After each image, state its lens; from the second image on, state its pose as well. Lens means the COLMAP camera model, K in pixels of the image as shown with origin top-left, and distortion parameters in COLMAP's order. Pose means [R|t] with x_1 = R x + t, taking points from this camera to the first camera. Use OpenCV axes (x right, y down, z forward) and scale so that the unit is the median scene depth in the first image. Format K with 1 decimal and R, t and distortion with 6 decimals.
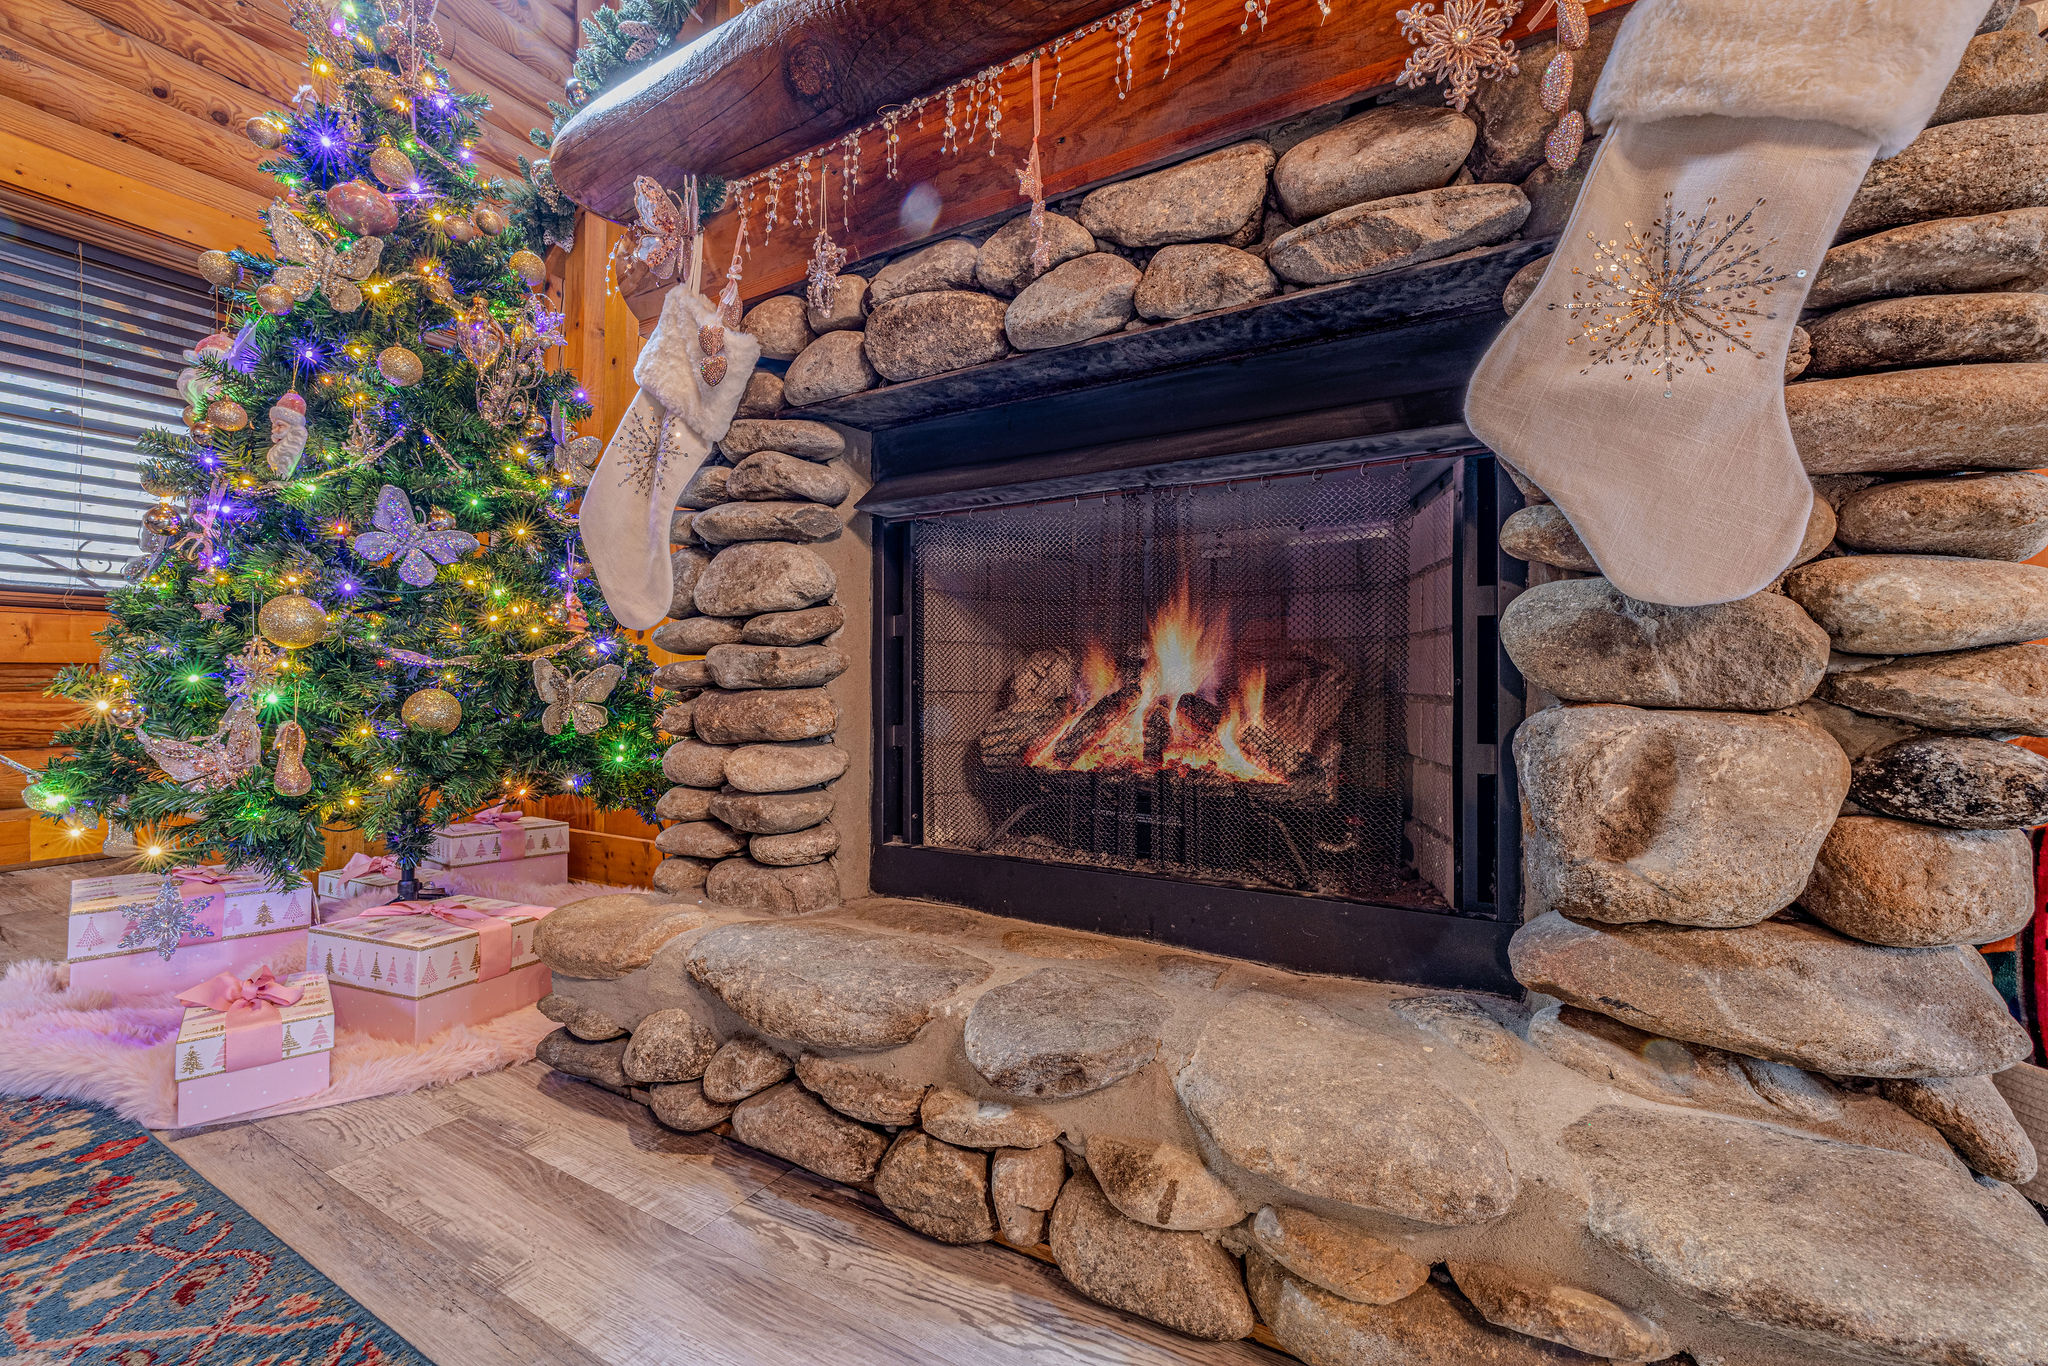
lens RADIAL K [[847.8, 0, 1024.0], [0, 847.8, 683.0], [0, 0, 1]] dist [-0.001668, -0.000407]
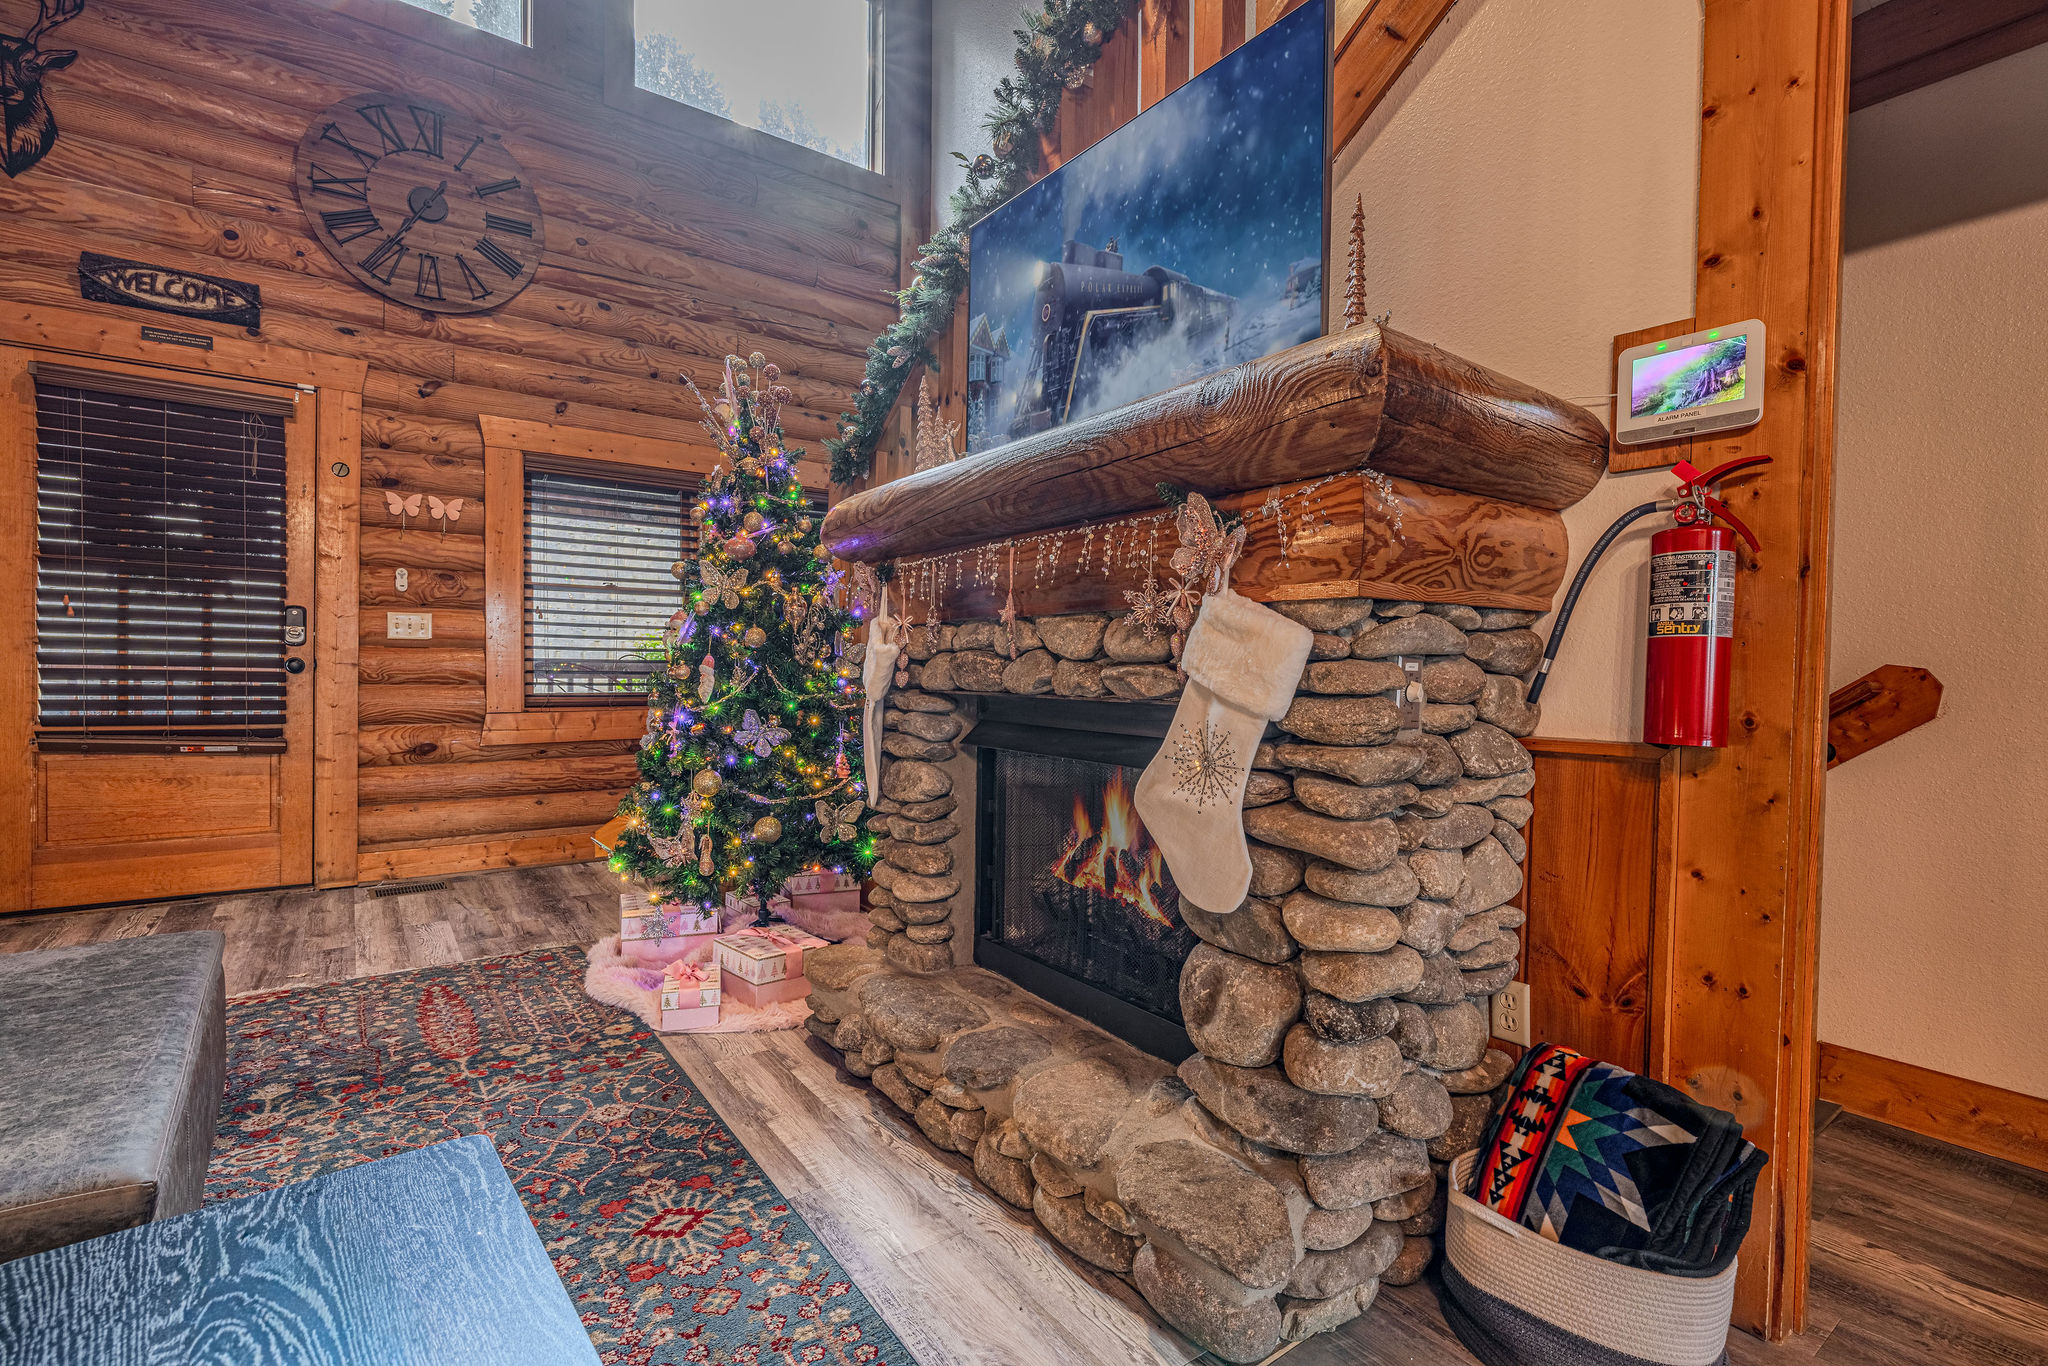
lens RADIAL K [[931.5, 0, 1024.0], [0, 931.5, 683.0], [0, 0, 1]] dist [-0.010620, -0.000080]
pose [[0.915926, 0.021169, -0.400788, 0.667001], [-0.012417, 0.999625, 0.024424, -0.370206], [0.401155, -0.017394, 0.915845, -0.674570]]
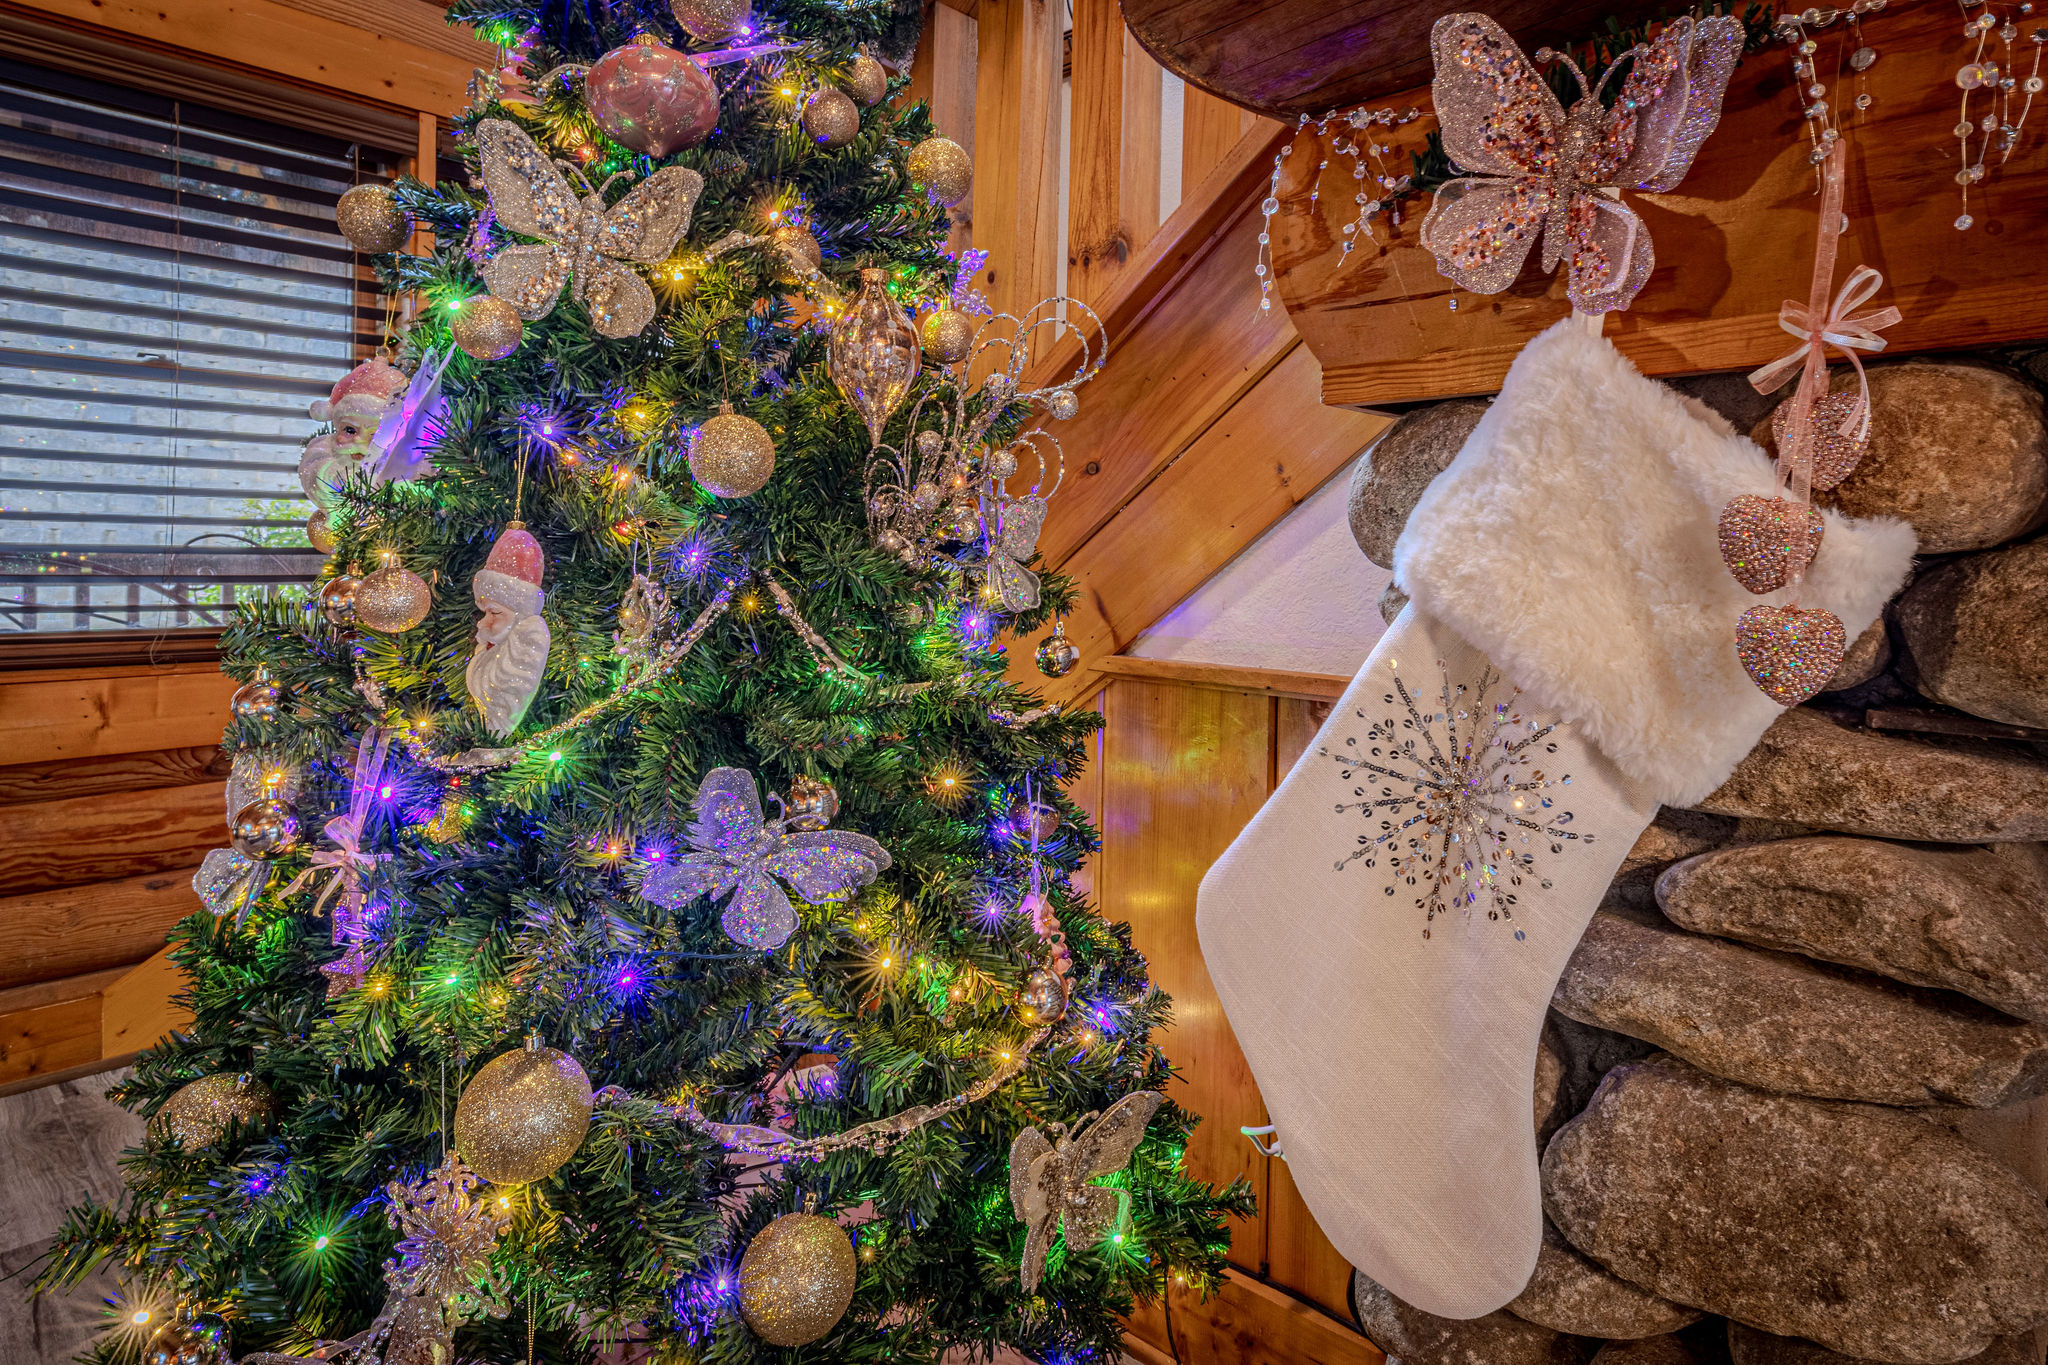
lens RADIAL K [[1174.5, 0, 1096.7], [0, 1174.5, 555.6], [0, 0, 1]] dist [-0.002892, 0.000296]
pose [[0.981668, 0.014641, -0.190035, -0.483326], [-0.014044, 0.999891, 0.004487, -0.365413], [0.190080, -0.001735, 0.981767, 0.487441]]
